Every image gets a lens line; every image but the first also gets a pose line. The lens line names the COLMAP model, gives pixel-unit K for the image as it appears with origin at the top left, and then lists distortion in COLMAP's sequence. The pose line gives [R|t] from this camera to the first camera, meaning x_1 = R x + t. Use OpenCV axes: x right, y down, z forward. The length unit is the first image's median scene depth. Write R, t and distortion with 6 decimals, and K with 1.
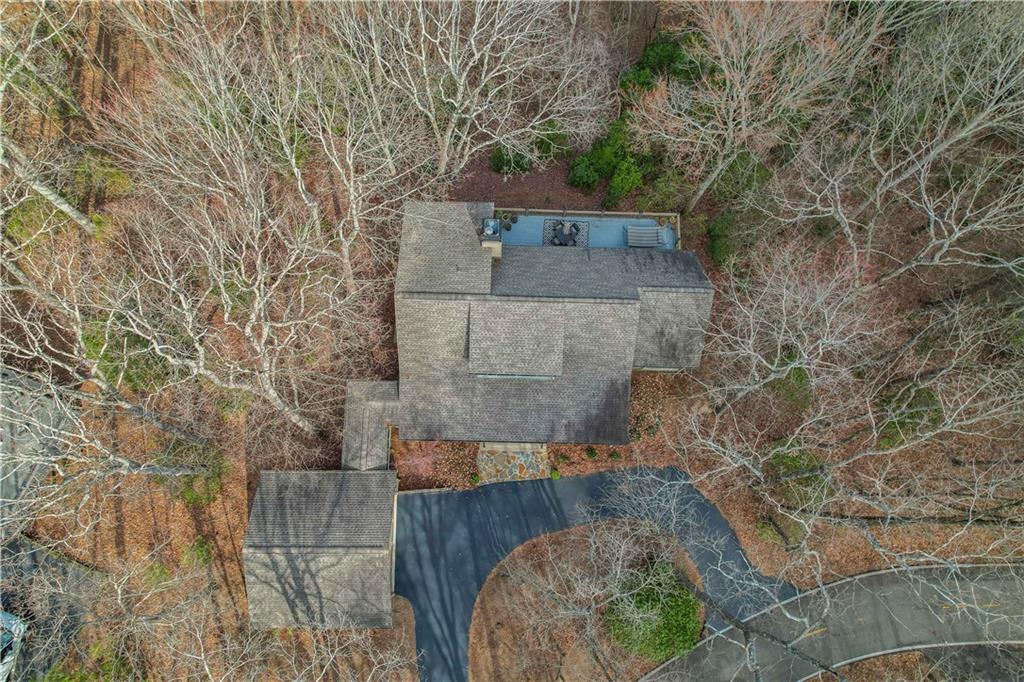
lens RADIAL K [[643.8, 0, 512.0], [0, 643.8, 341.0], [0, 0, 1]] dist [-0.002590, -0.000311]
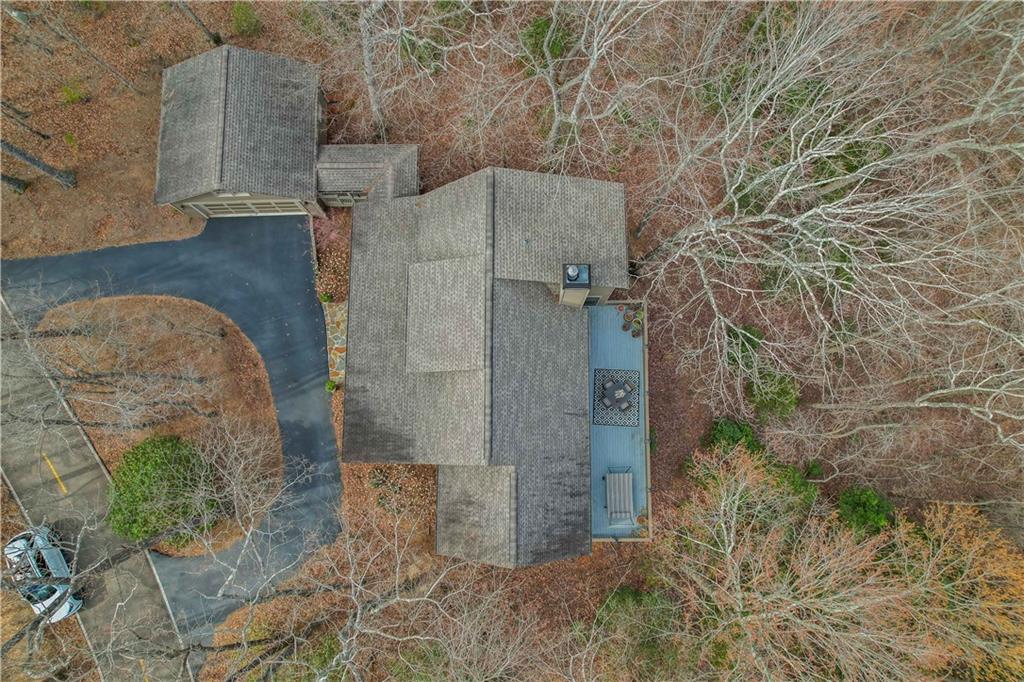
lens RADIAL K [[643.8, 0, 512.0], [0, 643.8, 341.0], [0, 0, 1]] dist [-0.002590, -0.000311]
pose [[0.018074, 0.985200, -0.170456, 0.175398], [-0.970887, 0.058021, 0.232406, -0.265920], [0.238856, 0.161293, 0.957566, 0.221558]]
